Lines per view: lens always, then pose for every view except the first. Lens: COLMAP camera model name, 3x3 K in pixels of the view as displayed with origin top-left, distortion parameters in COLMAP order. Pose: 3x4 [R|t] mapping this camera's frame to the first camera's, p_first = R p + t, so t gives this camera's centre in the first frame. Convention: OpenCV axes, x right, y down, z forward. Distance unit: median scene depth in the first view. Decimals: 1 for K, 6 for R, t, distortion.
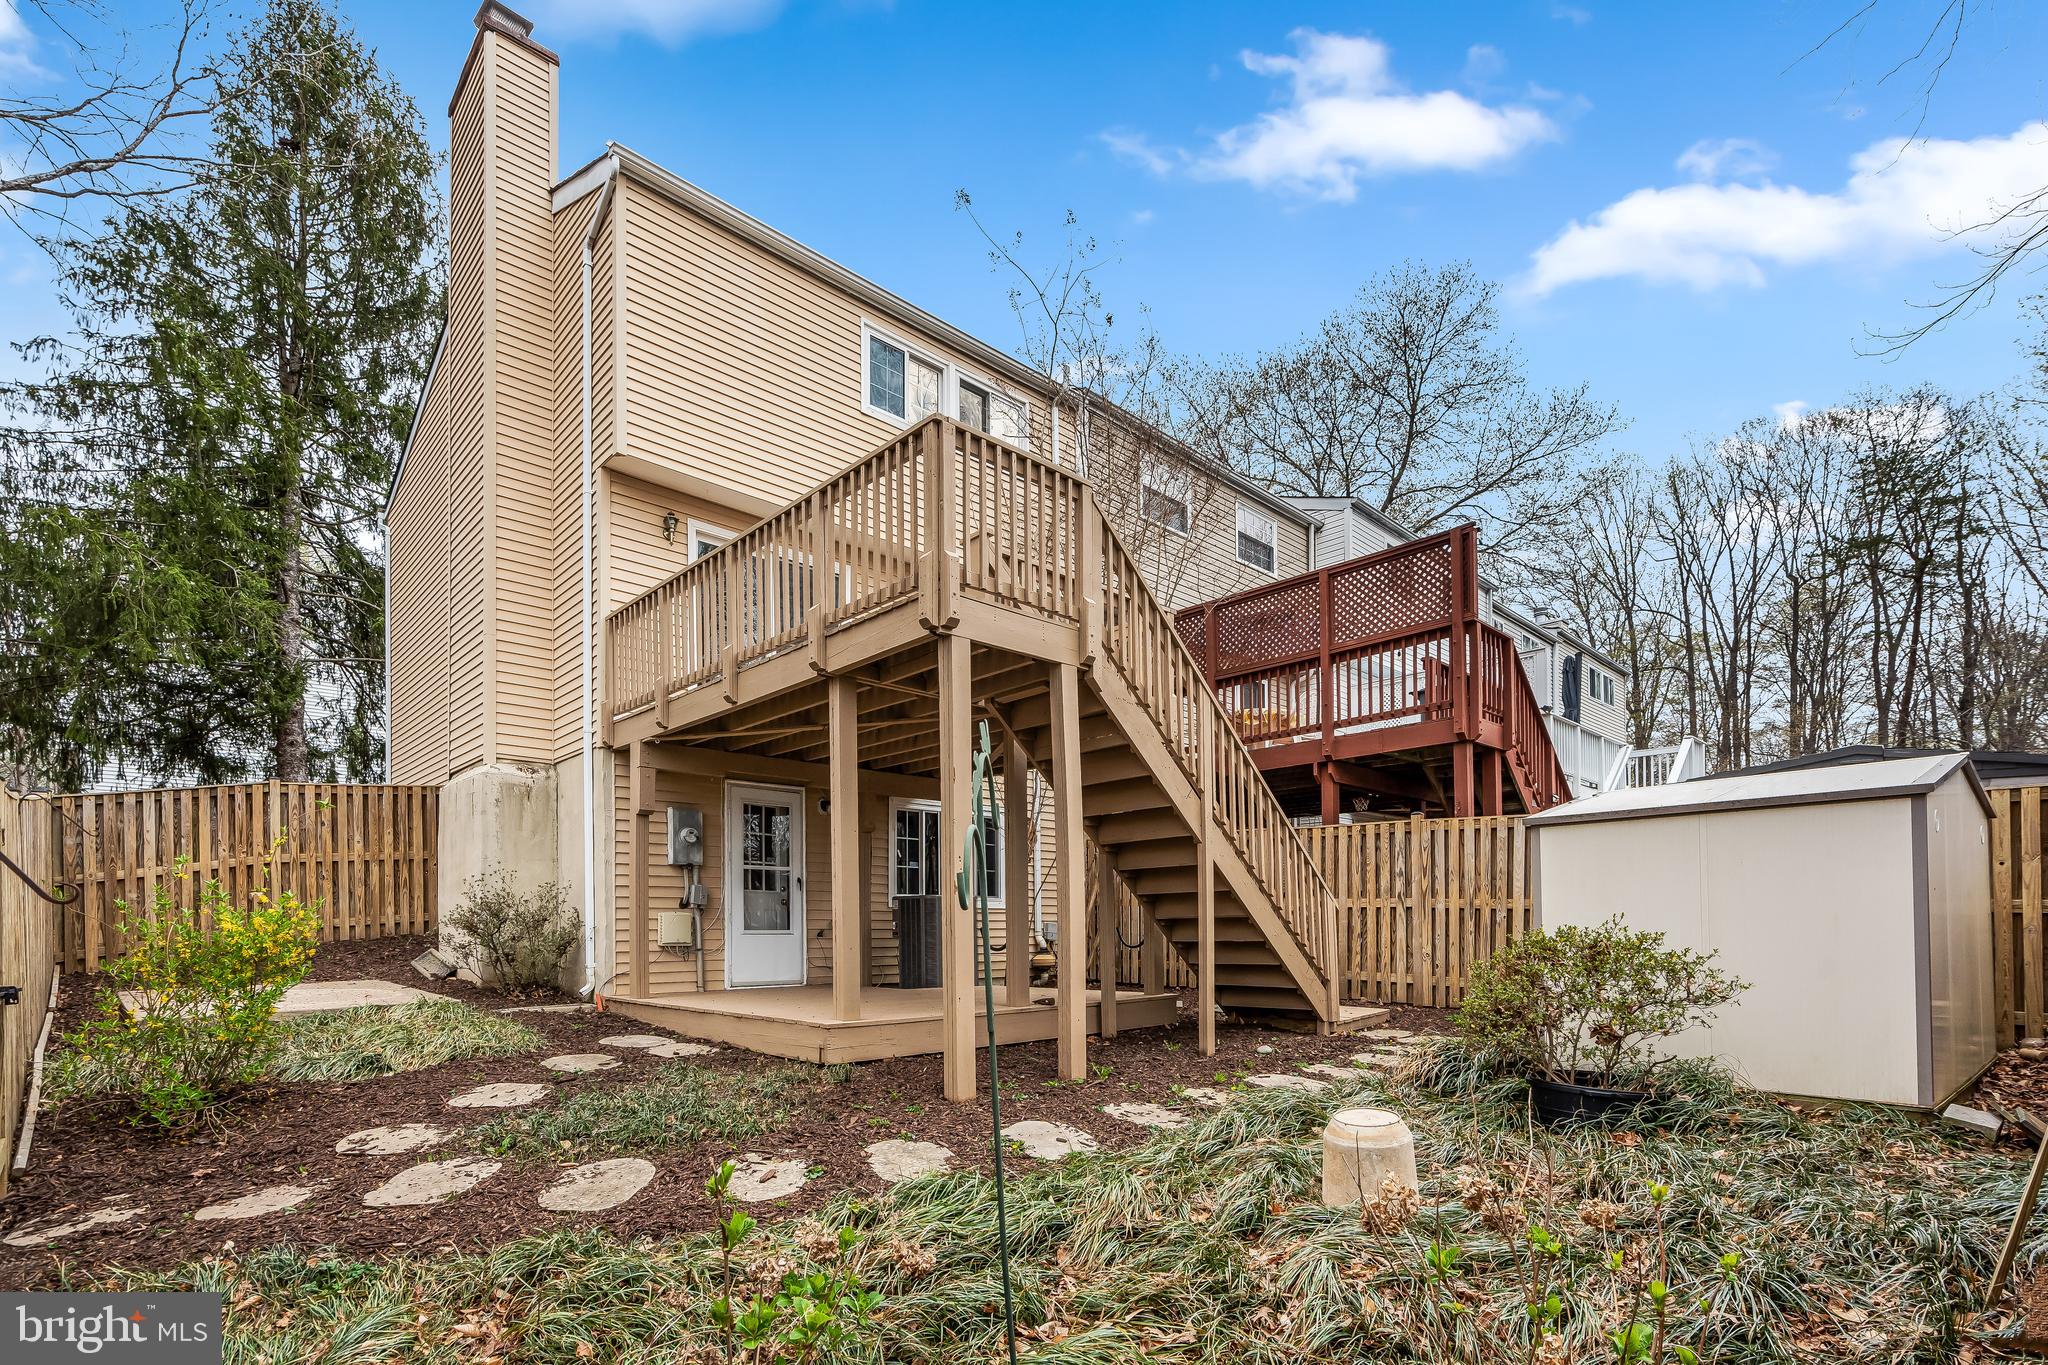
lens RADIAL K [[970.9, 0, 1024.5], [0, 970.9, 893.3], [0, 0, 1]] dist [-0.000492, 0.000061]
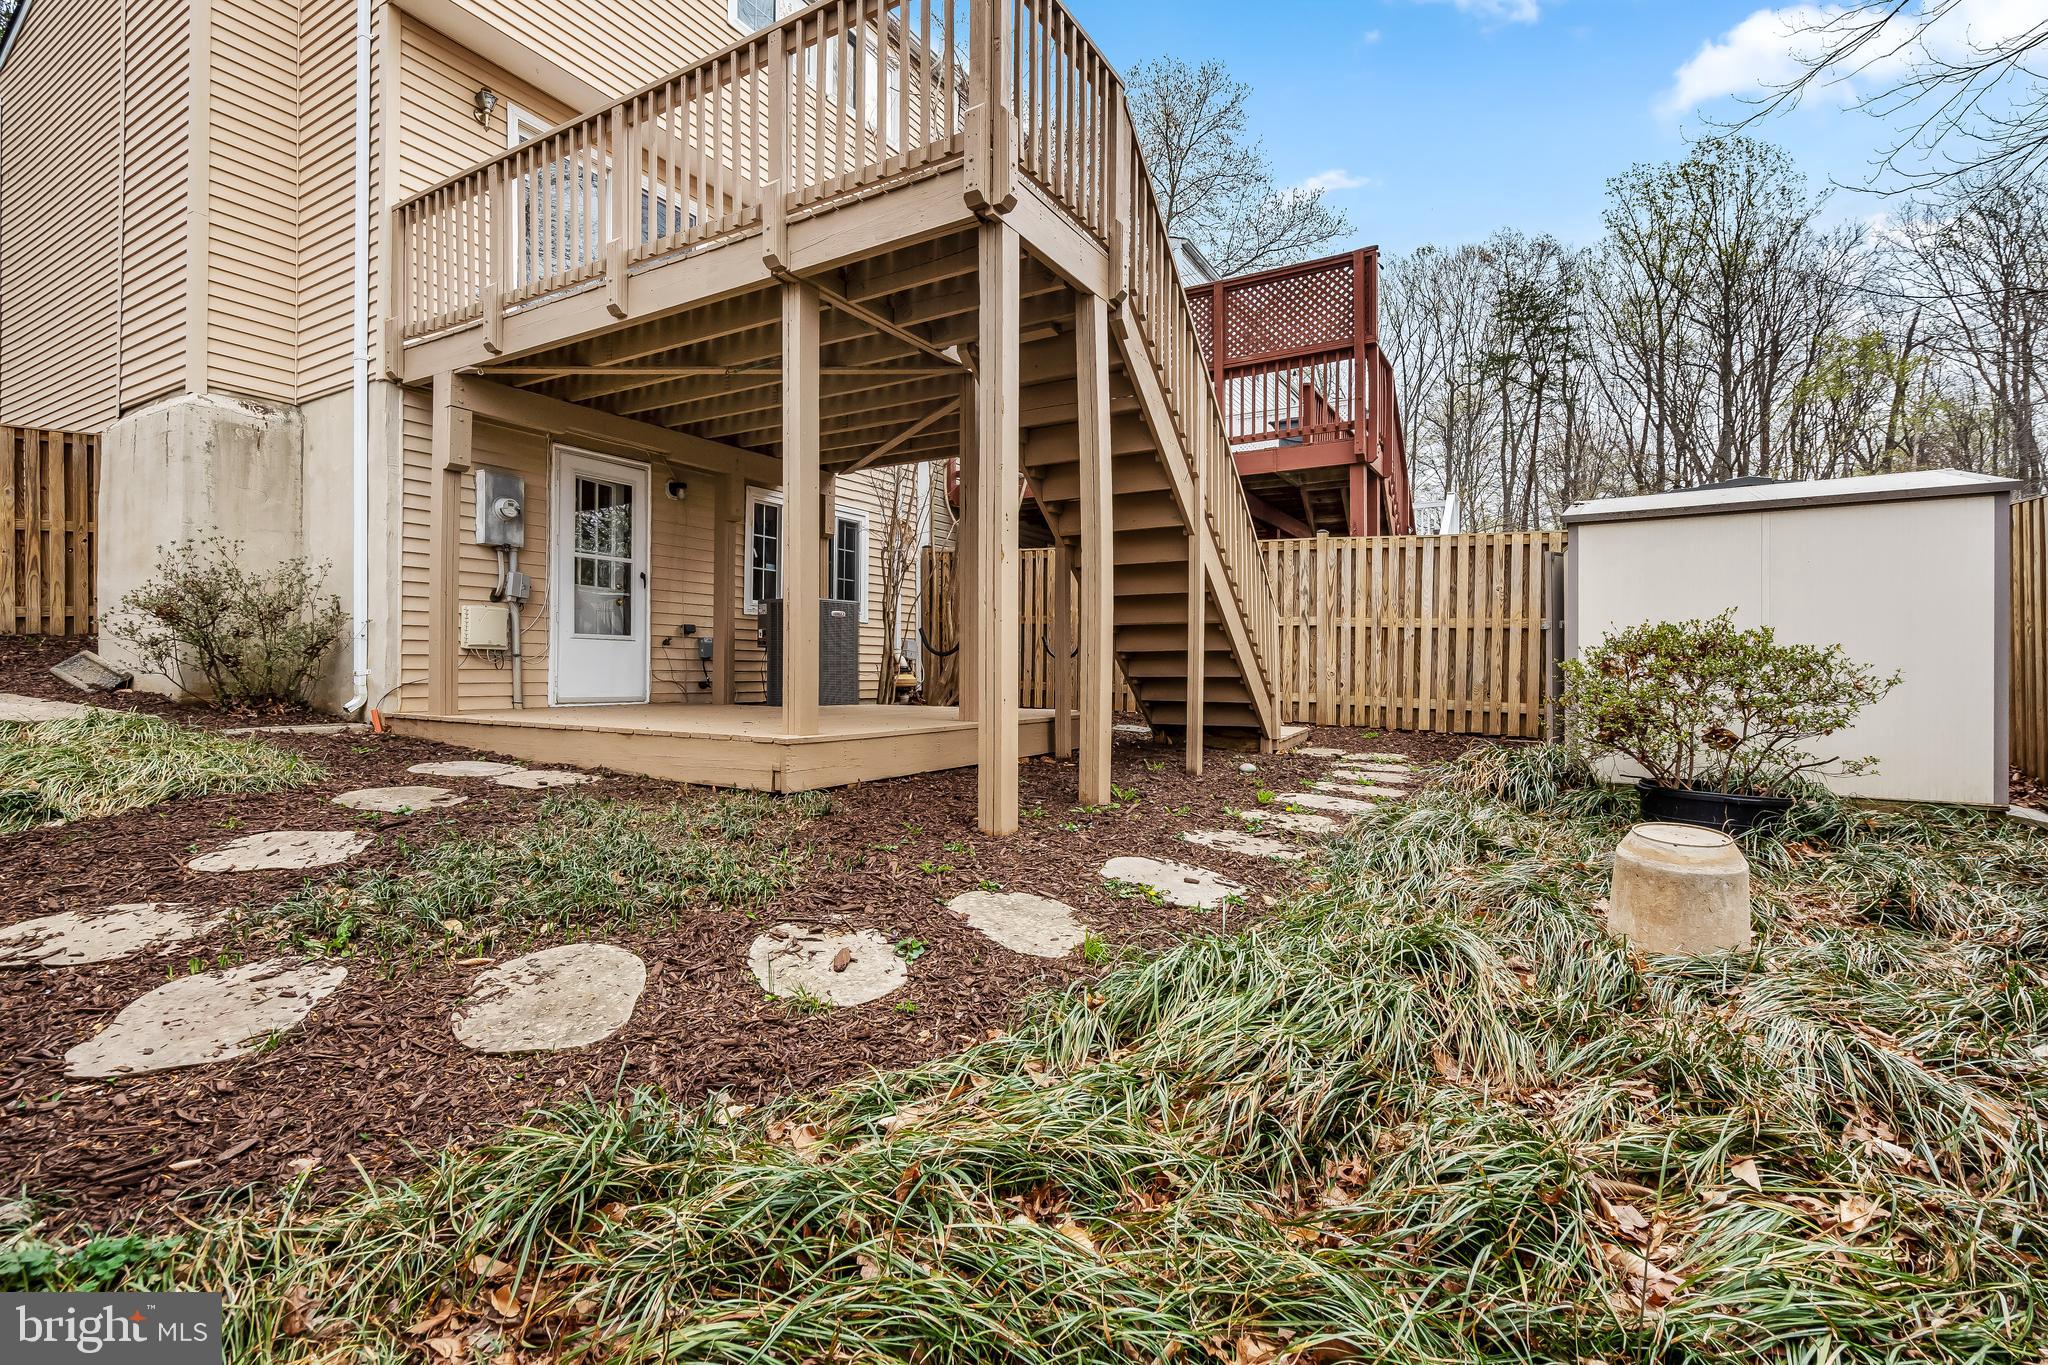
lens RADIAL K [[928.1, 0, 1029.5], [0, 928.1, 644.4], [0, 0, 1]] dist [0.000289, -0.000209]
pose [[0.962322, 0.021475, 0.271062, -0.144245], [-0.024522, 0.999668, 0.007856, 0.034198], [-0.270803, -0.014207, 0.962530, 0.172814]]
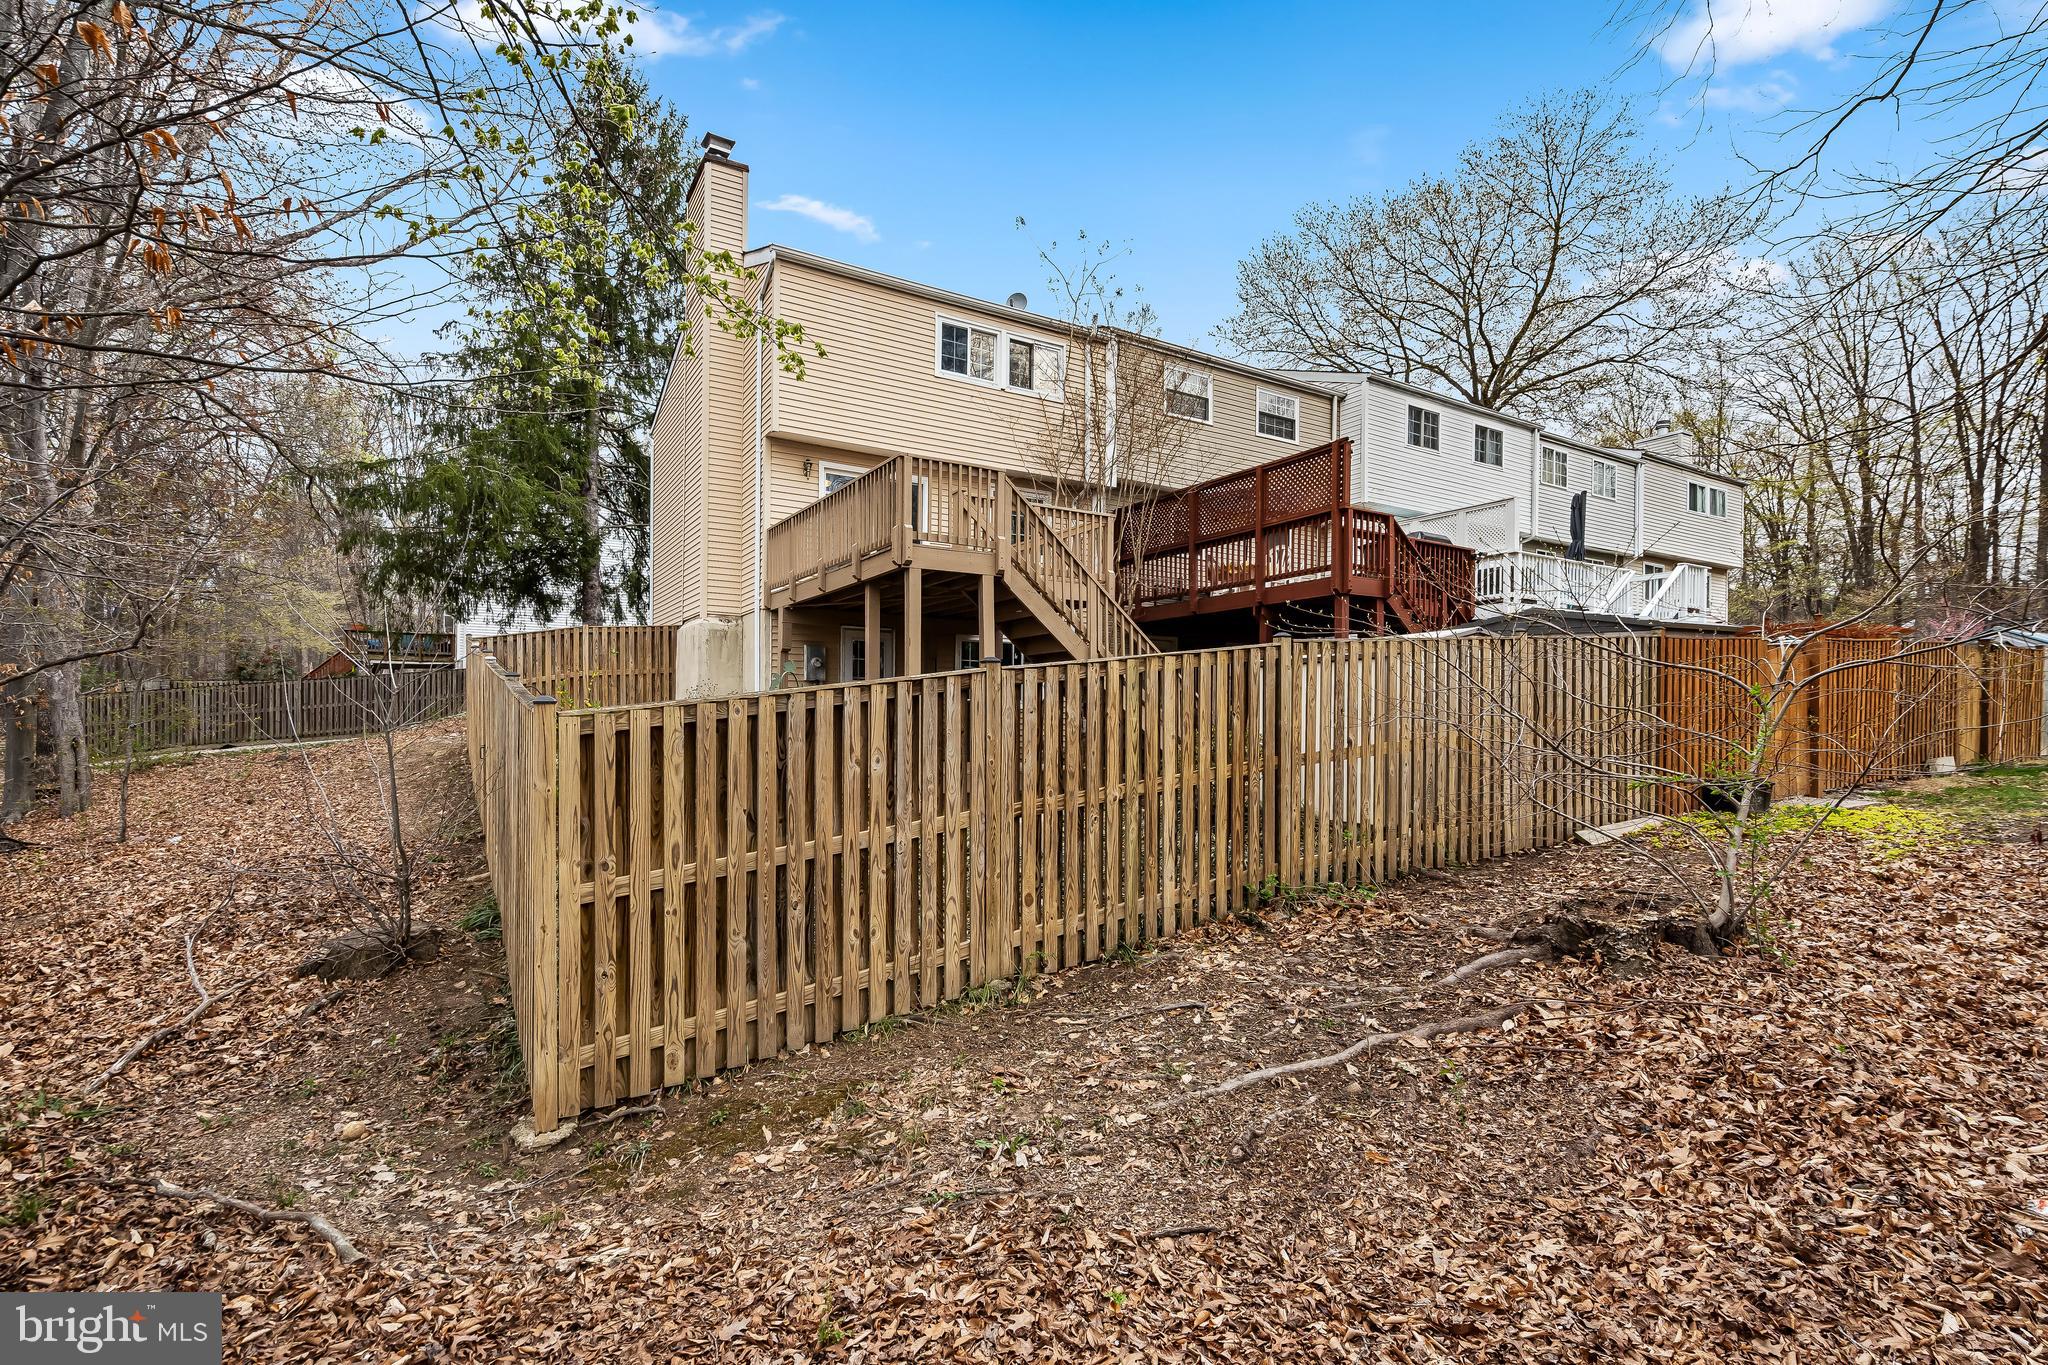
lens RADIAL K [[935.7, 0, 1024.0], [0, 935.7, 682.5], [0, 0, 1]] dist [0.000065, -0.000188]
pose [[0.978244, 0.006384, -0.207358, 0.308086], [-0.007804, 0.999951, -0.006034, -0.020121], [0.207310, 0.007521, 0.978246, -0.432007]]
